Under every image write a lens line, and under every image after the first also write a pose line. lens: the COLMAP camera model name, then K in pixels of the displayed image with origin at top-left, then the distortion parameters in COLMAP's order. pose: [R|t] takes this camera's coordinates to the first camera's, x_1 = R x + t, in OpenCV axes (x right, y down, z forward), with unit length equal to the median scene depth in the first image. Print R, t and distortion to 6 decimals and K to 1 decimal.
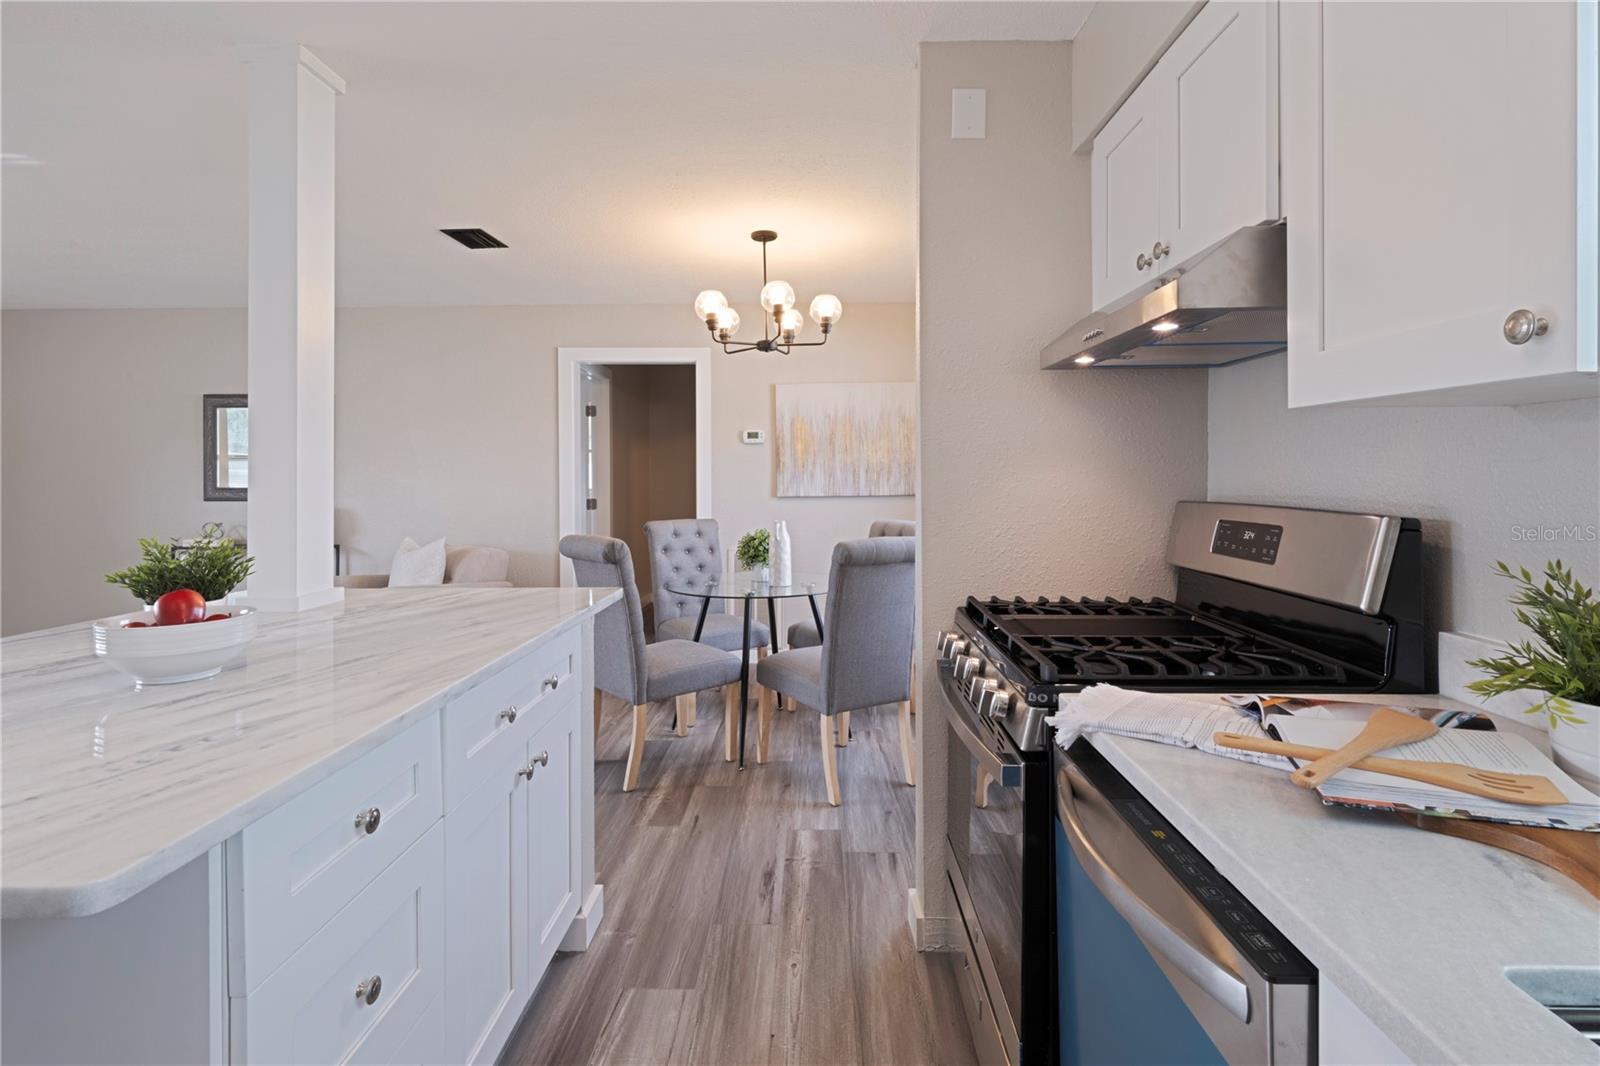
lens RADIAL K [[766.4, 0, 809.3], [0, 766.4, 482.1], [0, 0, 1]] dist [0.007824, 0.001350]
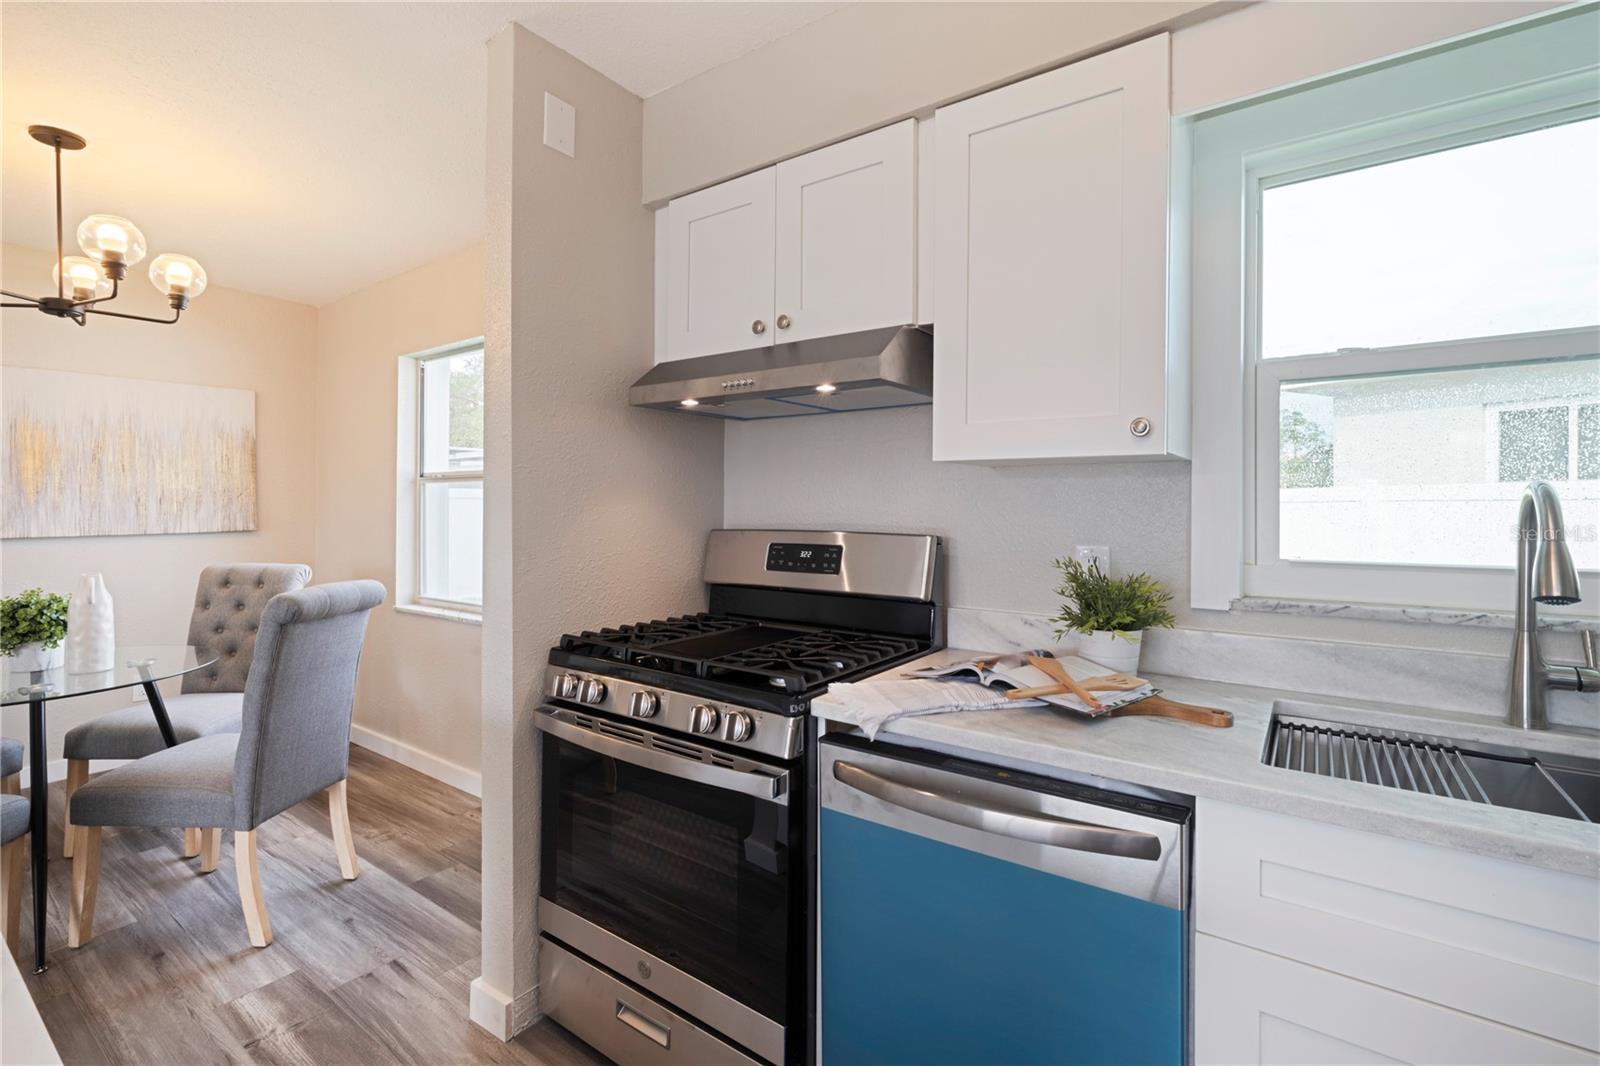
lens RADIAL K [[713.1, 0, 798.1], [0, 713.1, 513.6], [0, 0, 1]] dist [0.002881, 0.000502]
pose [[0.585275, -0.005425, 0.810817, -0.242486], [0.004741, 0.999983, 0.003269, -0.001841], [-0.810821, 0.001931, 0.585291, 0.177835]]
